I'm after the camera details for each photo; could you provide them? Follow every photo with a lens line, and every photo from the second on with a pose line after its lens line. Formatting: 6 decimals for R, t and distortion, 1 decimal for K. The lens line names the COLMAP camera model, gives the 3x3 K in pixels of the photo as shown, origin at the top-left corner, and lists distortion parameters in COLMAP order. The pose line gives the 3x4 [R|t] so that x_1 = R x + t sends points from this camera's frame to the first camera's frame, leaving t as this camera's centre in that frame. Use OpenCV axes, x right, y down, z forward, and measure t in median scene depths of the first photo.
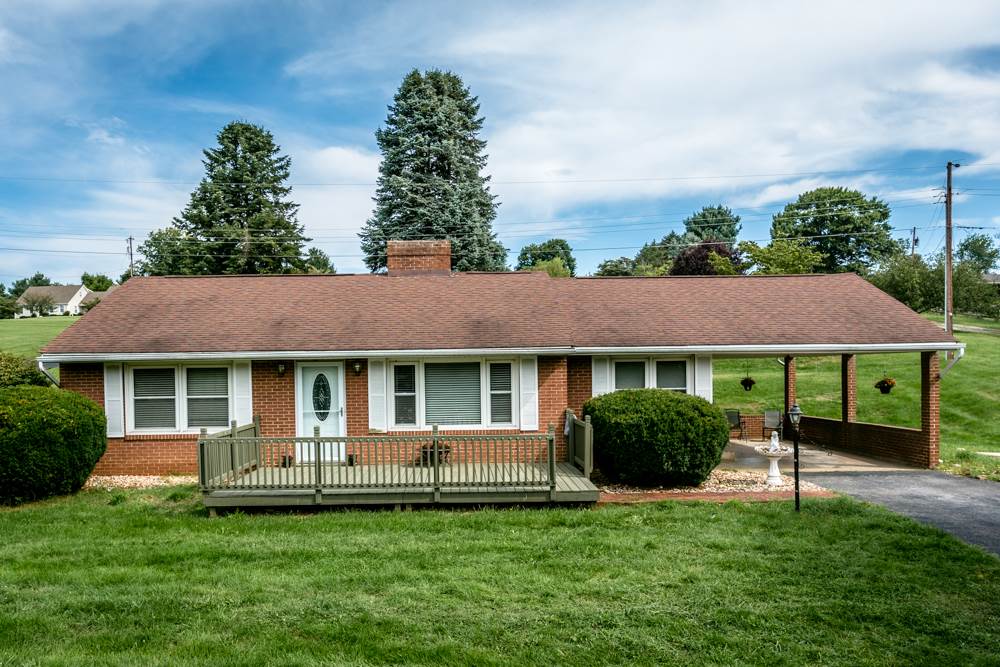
lens RADIAL K [[927.8, 0, 506.6], [0, 927.8, 395.3], [0, 0, 1]] dist [-0.006634, 0.020177]
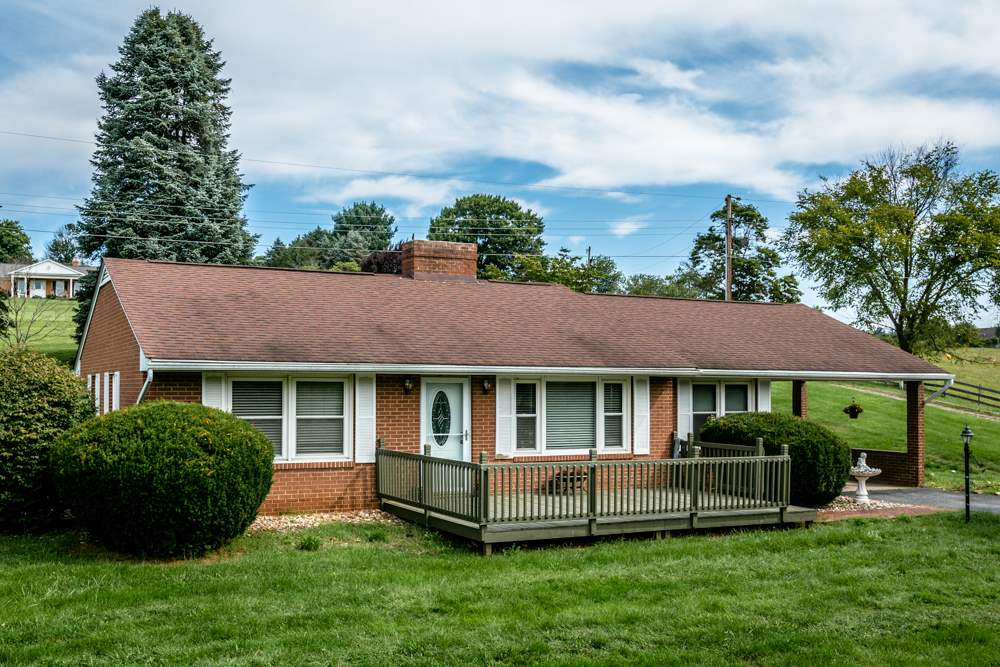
lens RADIAL K [[1133.5, 0, 532.0], [0, 1133.5, 335.3], [0, 0, 1]] dist [0.000050, -0.012858]
pose [[0.879797, 0.040982, 0.473579, -0.627923], [-0.004552, 0.996957, -0.077818, 0.006731], [-0.475327, 0.066309, 0.877307, 0.026569]]
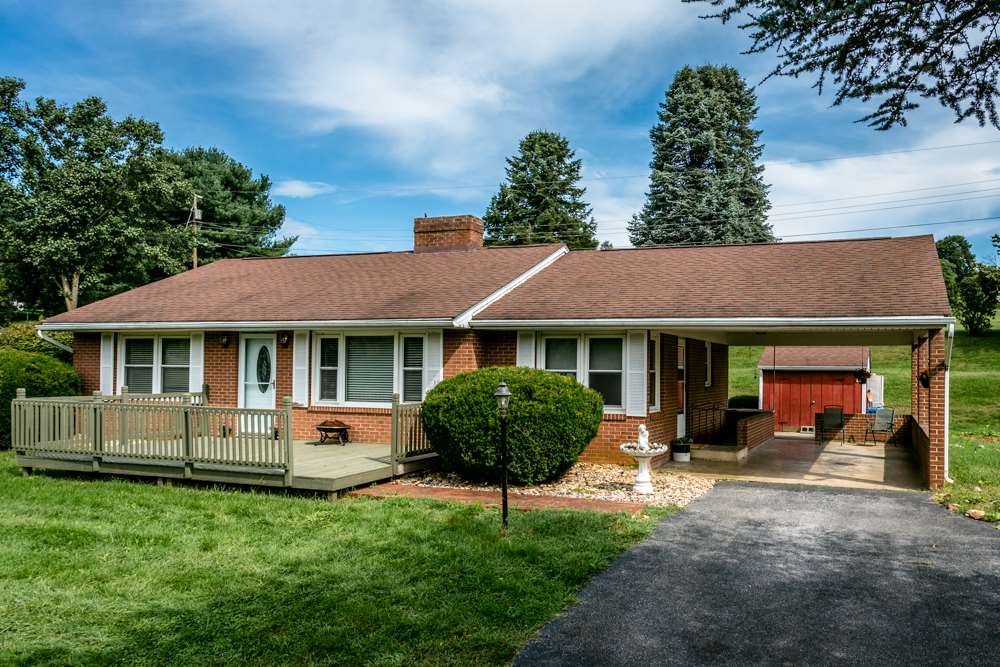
lens RADIAL K [[854.7, 0, 633.2], [0, 854.7, 360.6], [0, 0, 1]] dist [-0.002809, -0.001107]
pose [[0.919982, 0.019681, -0.391466, 0.526972], [-0.034779, 0.998898, -0.031512, 0.007639], [0.390415, 0.042605, 0.919653, 0.307796]]
